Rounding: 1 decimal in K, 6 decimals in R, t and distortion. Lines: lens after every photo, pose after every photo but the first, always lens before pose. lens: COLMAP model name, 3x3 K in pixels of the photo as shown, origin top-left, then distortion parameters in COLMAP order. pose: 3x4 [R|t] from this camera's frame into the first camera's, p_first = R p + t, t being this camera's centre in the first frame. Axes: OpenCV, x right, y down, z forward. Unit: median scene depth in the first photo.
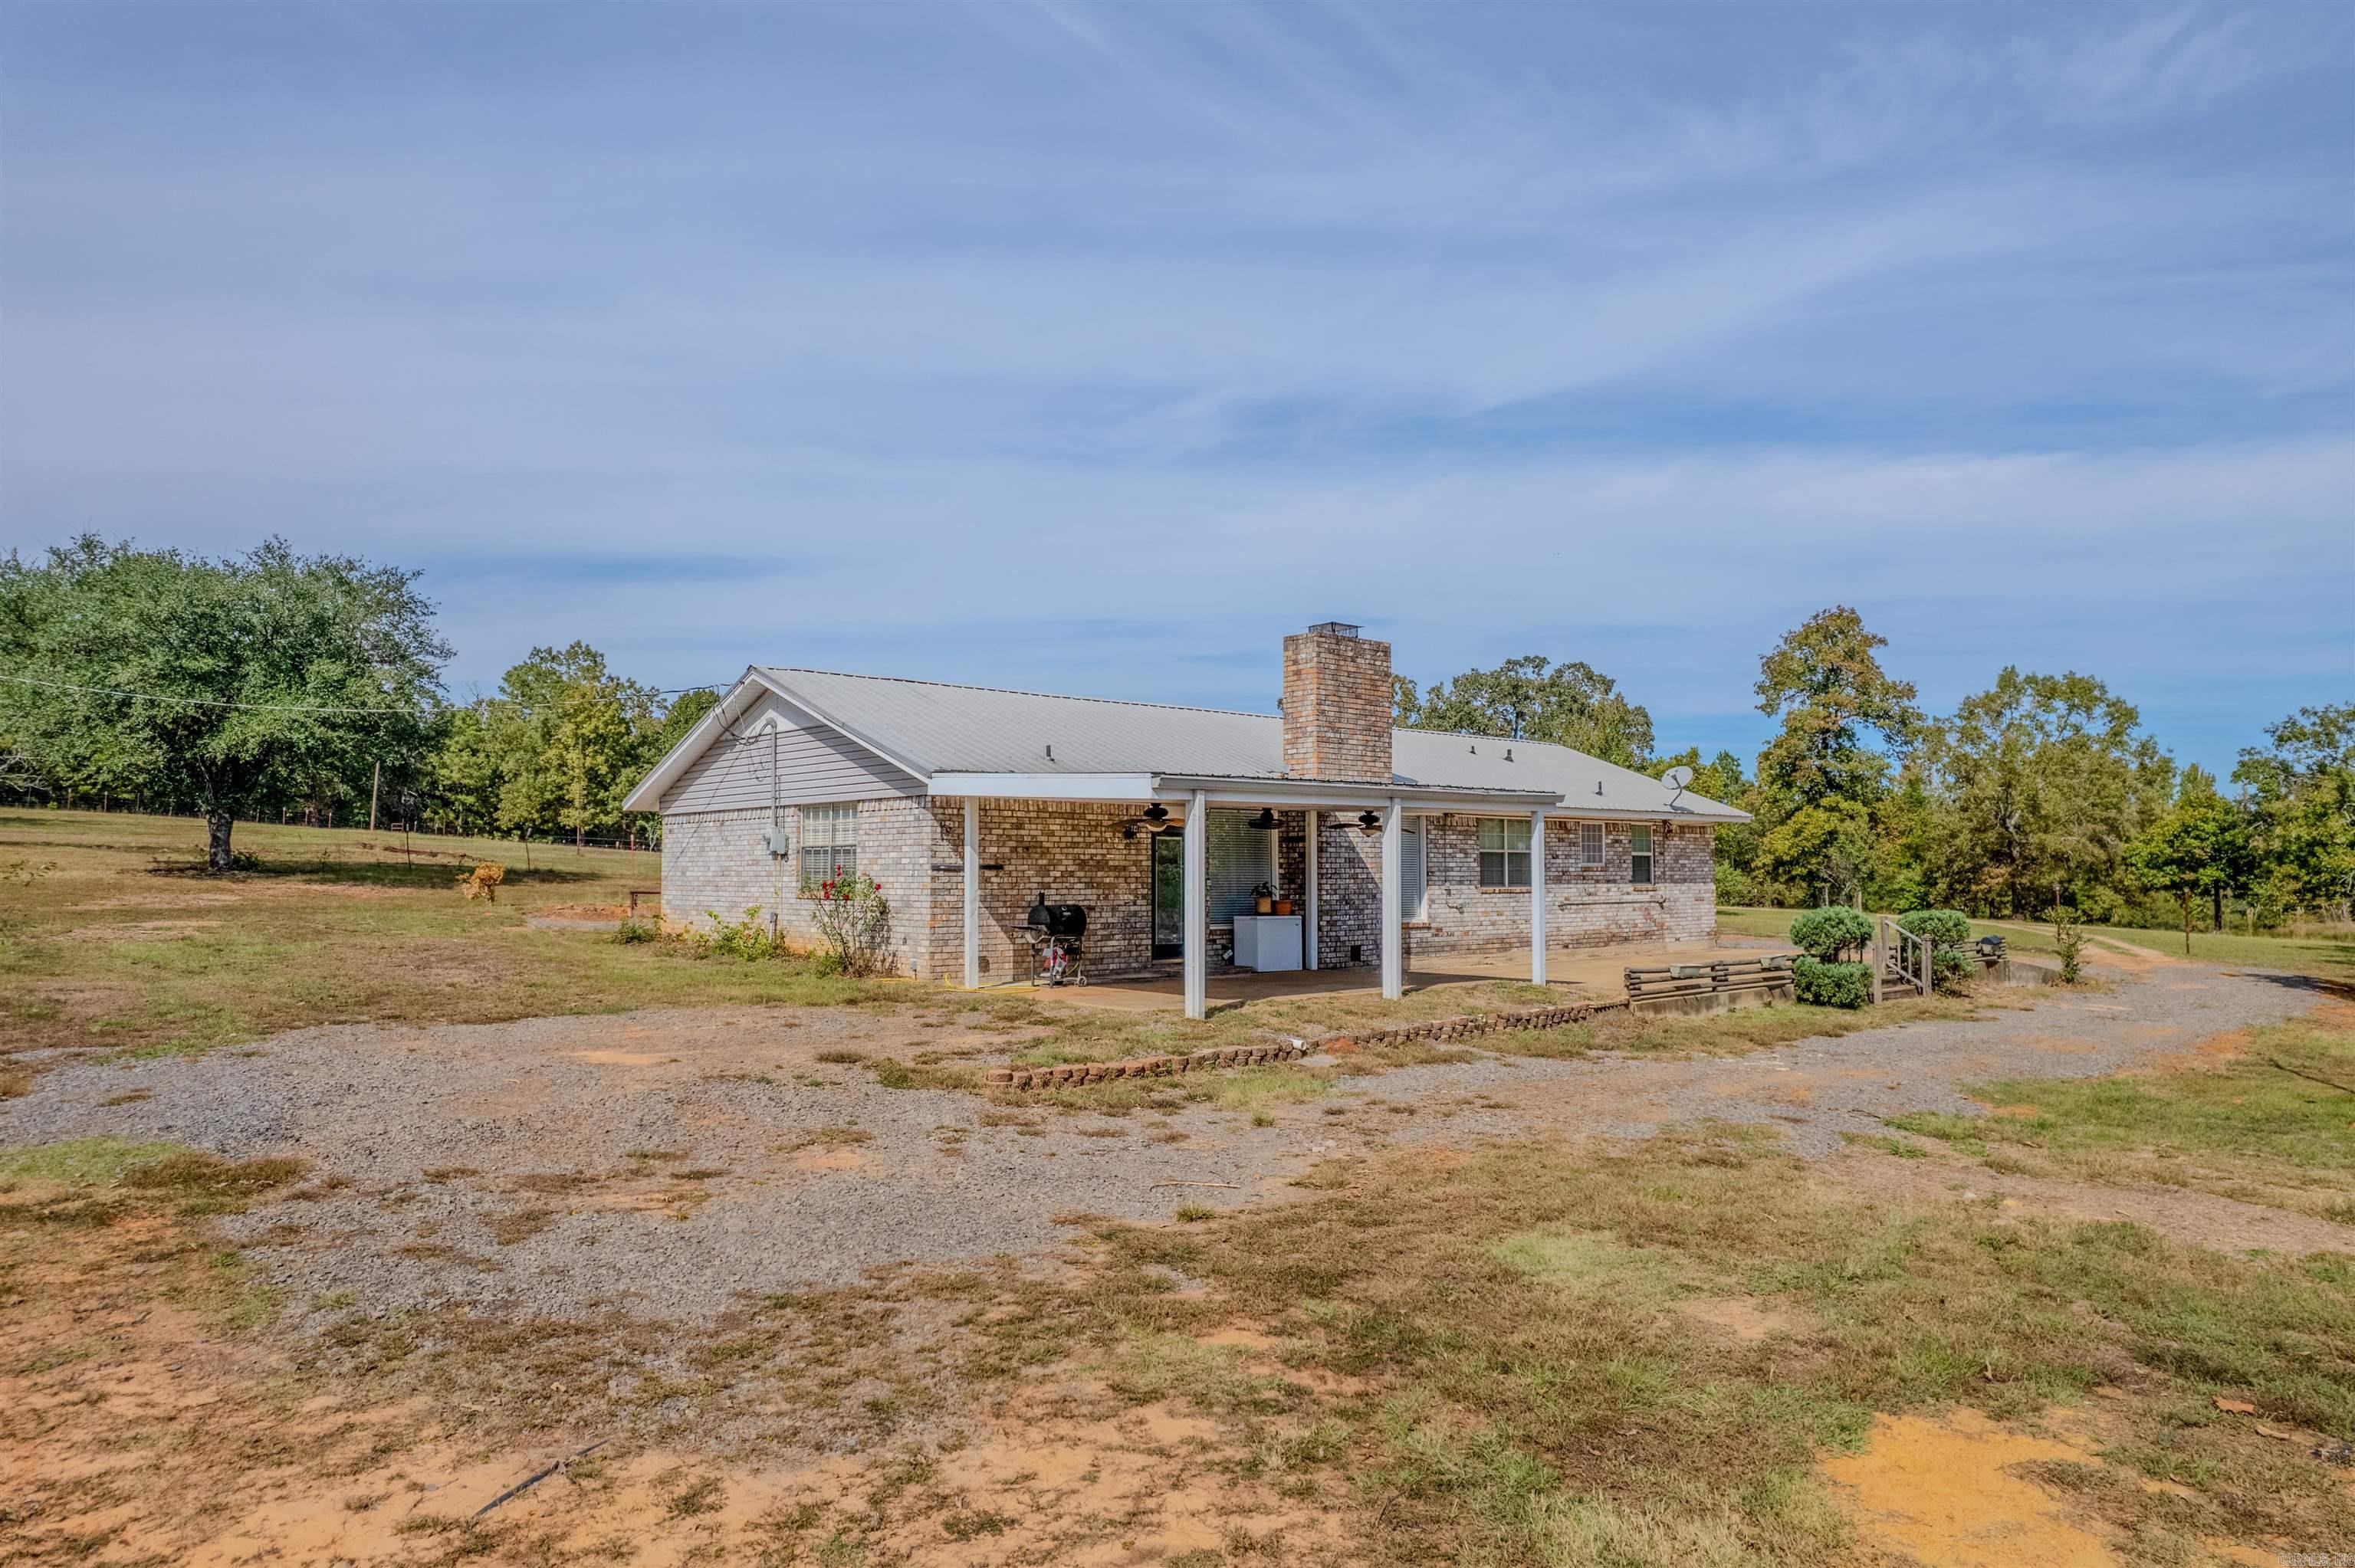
lens RADIAL K [[1501.9, 0, 1171.2], [0, 1501.9, 786.8], [0, 0, 1]] dist [-0.062106, 0.047352]
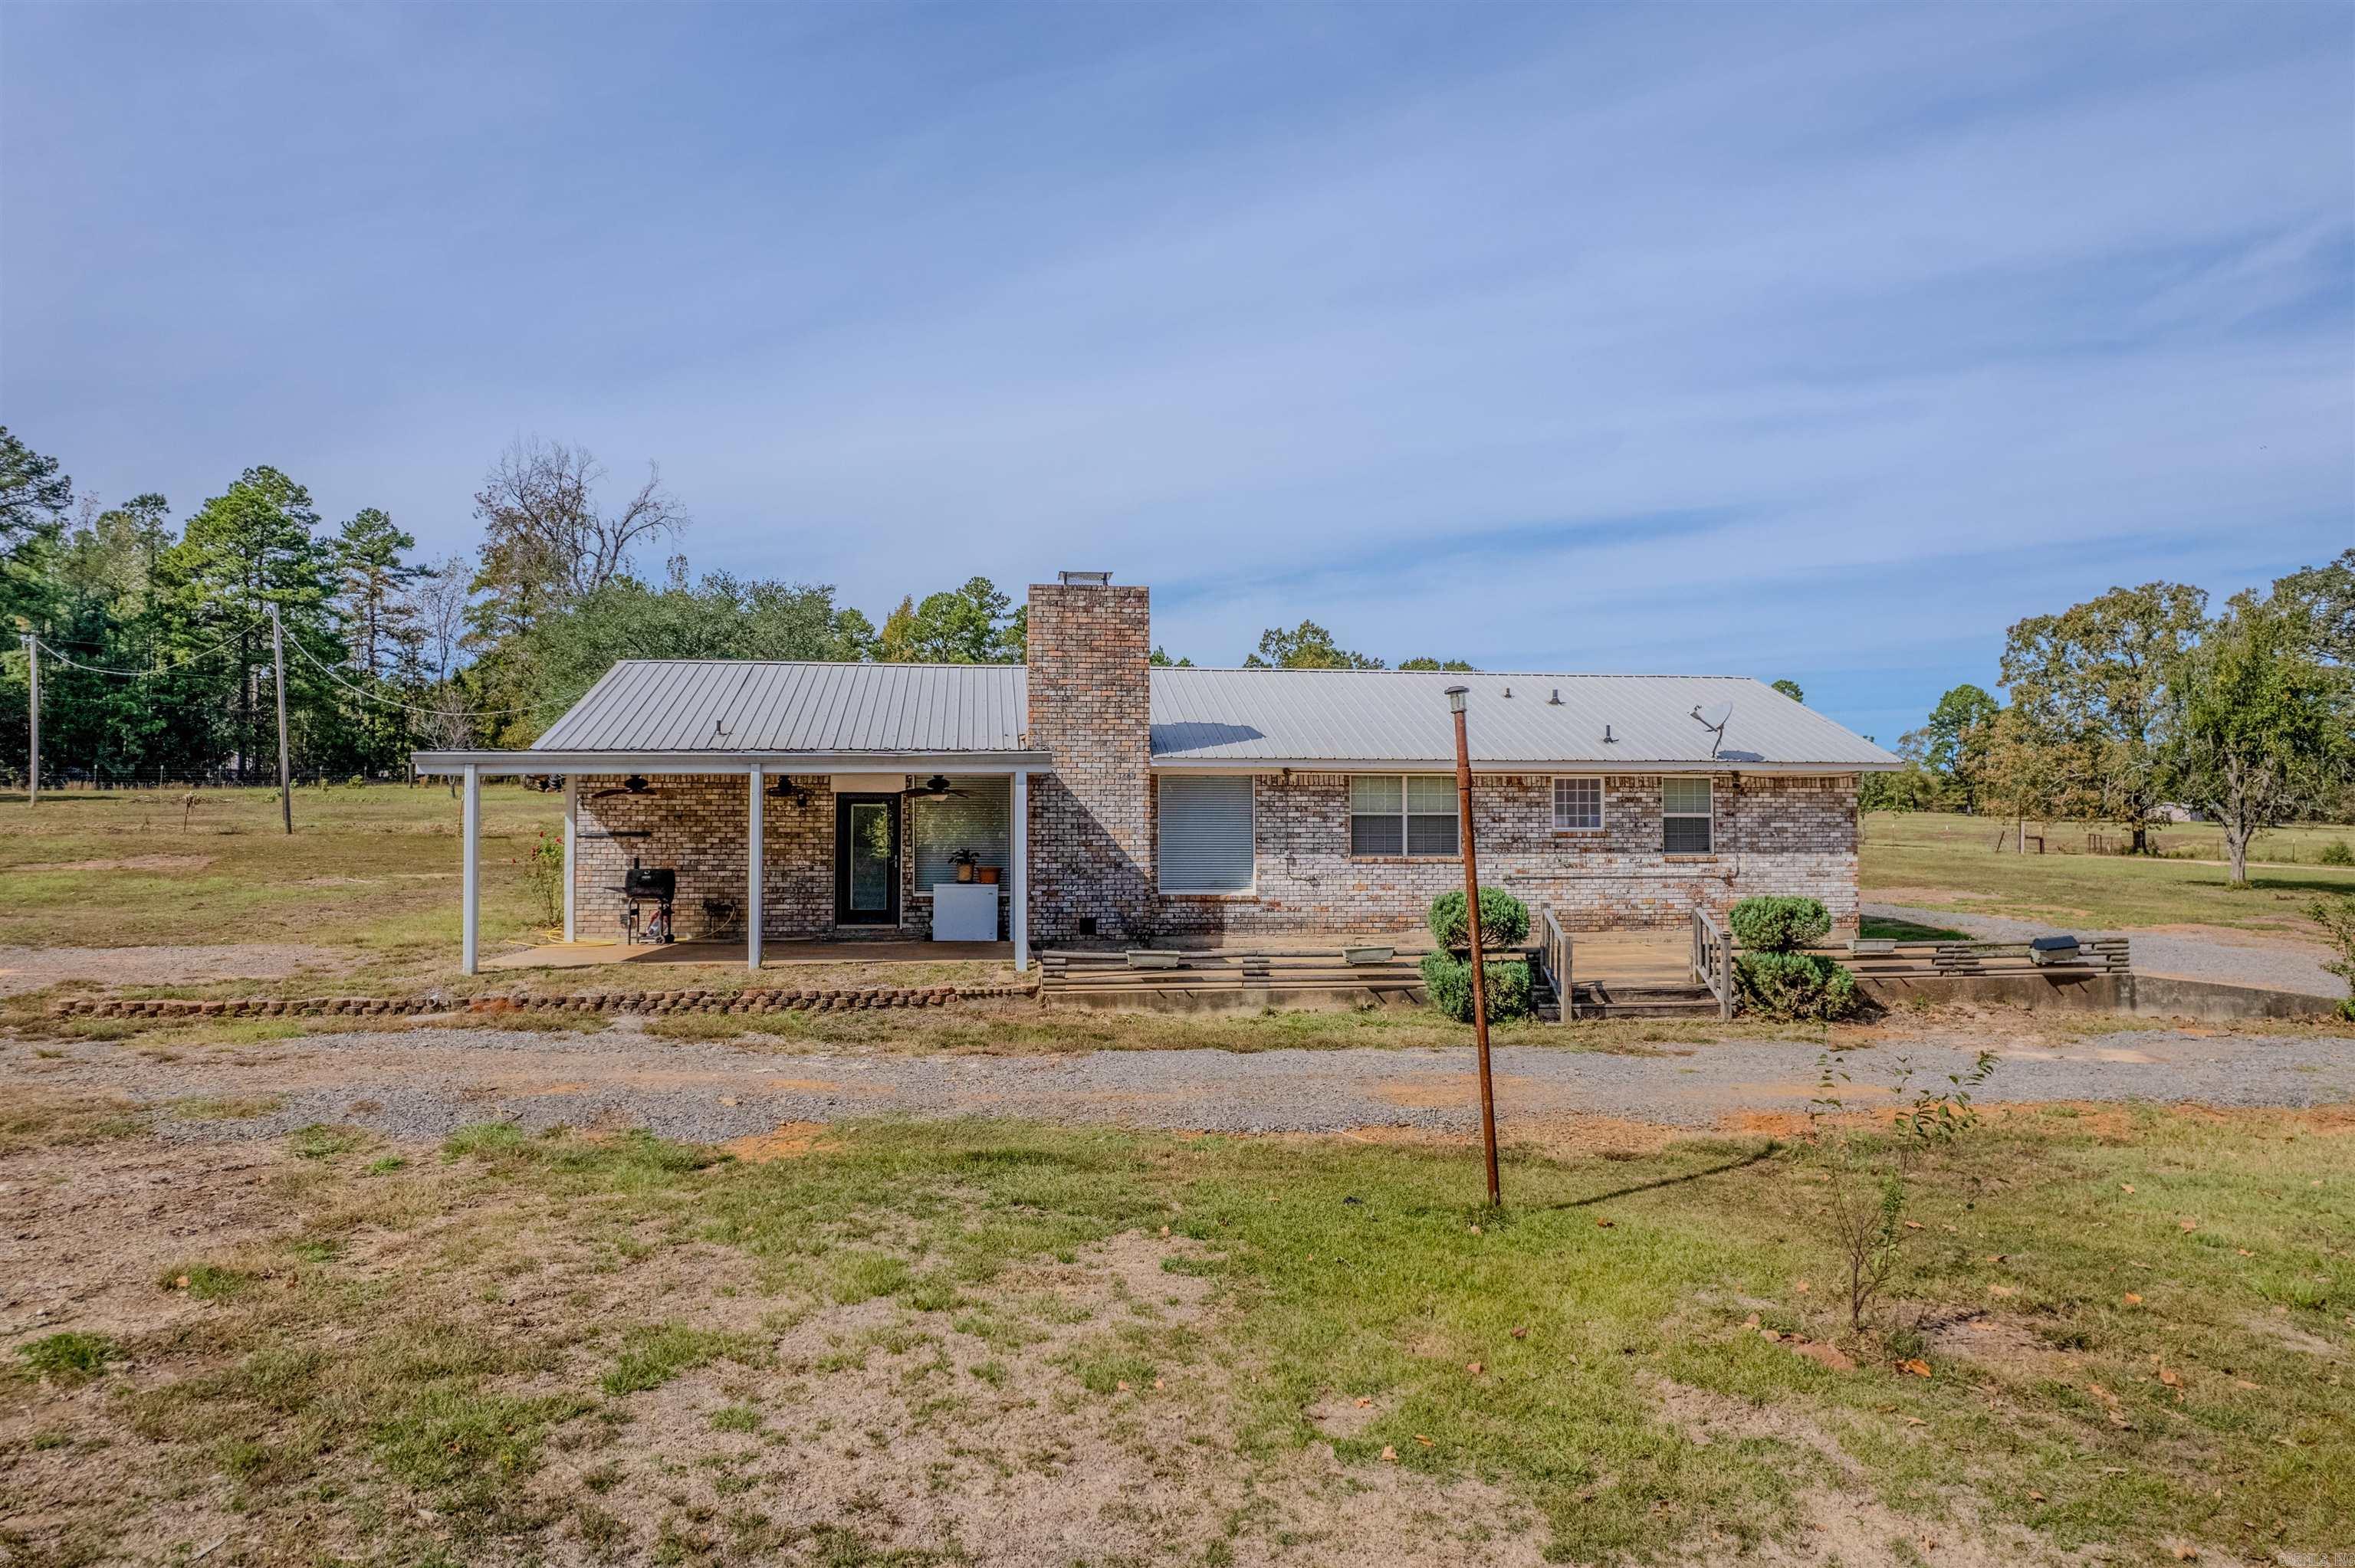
lens RADIAL K [[1501.9, 0, 1171.2], [0, 1501.9, 786.8], [0, 0, 1]] dist [-0.062106, 0.047352]
pose [[0.822318, -0.018021, -0.568742, 0.623551], [0.032435, 0.999358, 0.015231, 0.010895], [0.568102, -0.030972, 0.822375, 0.238655]]
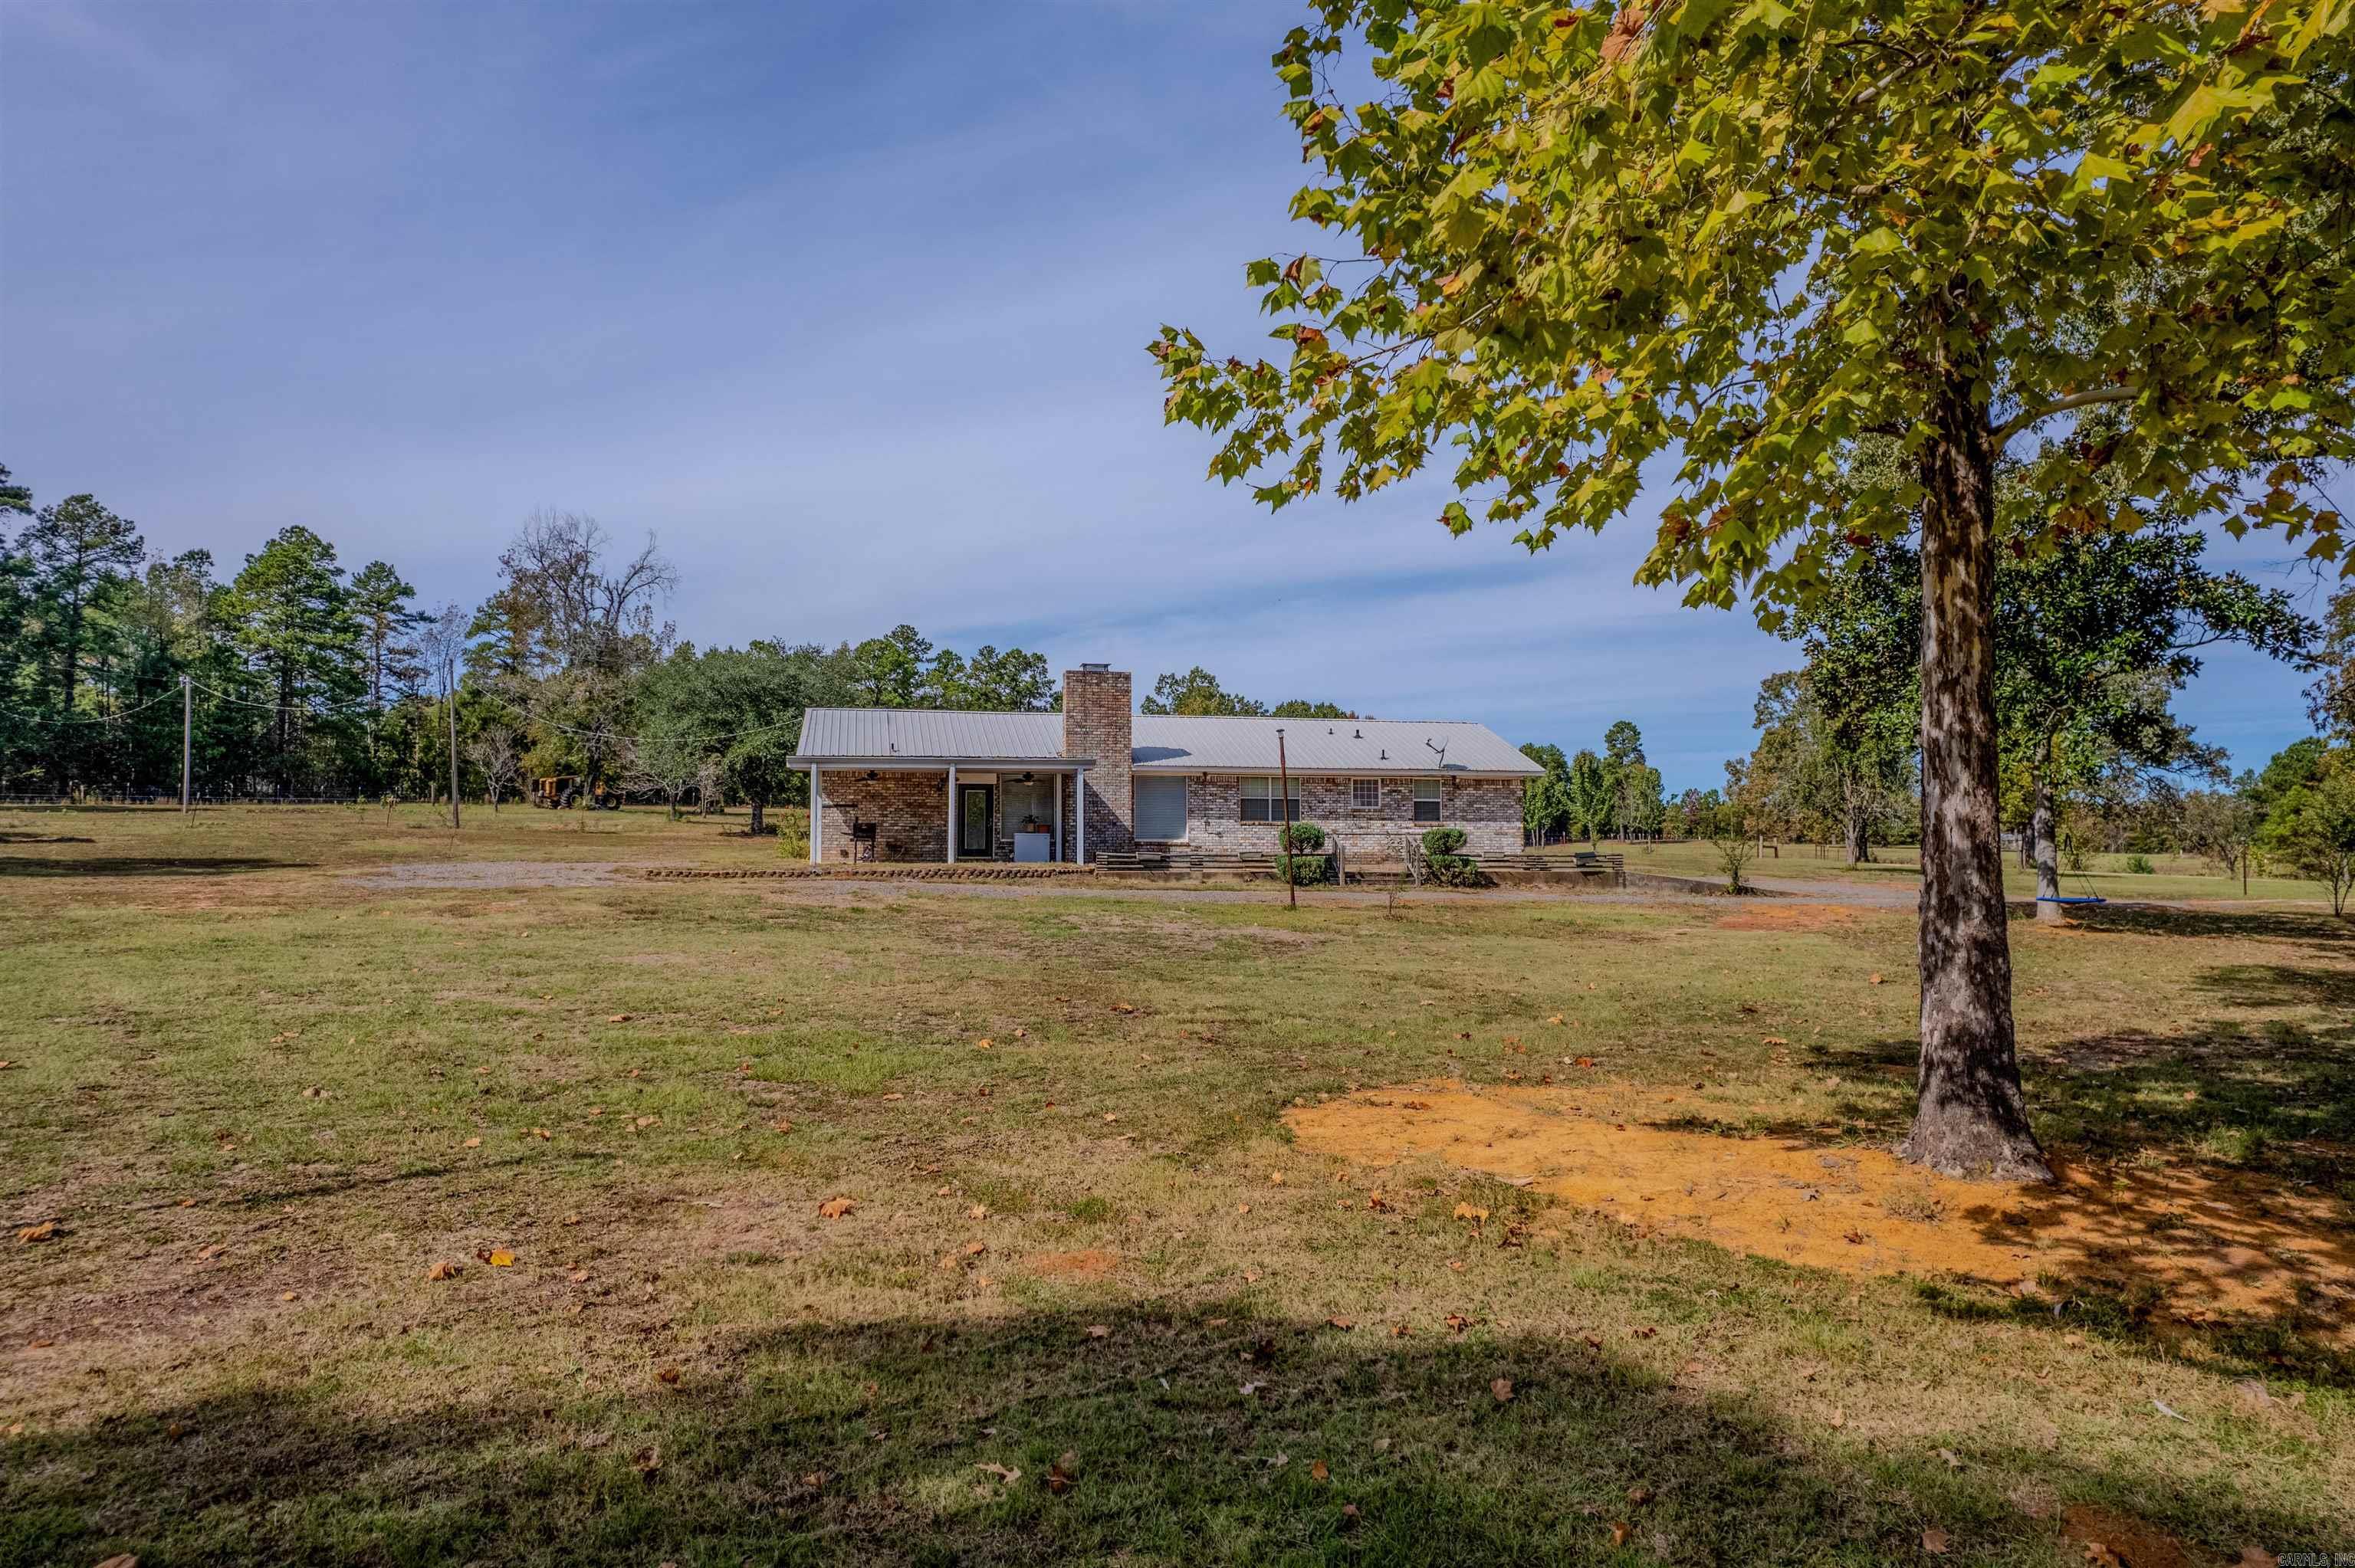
lens RADIAL K [[1501.9, 0, 1171.2], [0, 1501.9, 786.8], [0, 0, 1]] dist [-0.062106, 0.047352]
pose [[0.864471, -0.028247, -0.501889, 0.944054], [0.028858, 0.999562, -0.006552, 0.040293], [0.501854, -0.008820, 0.864907, -0.388976]]
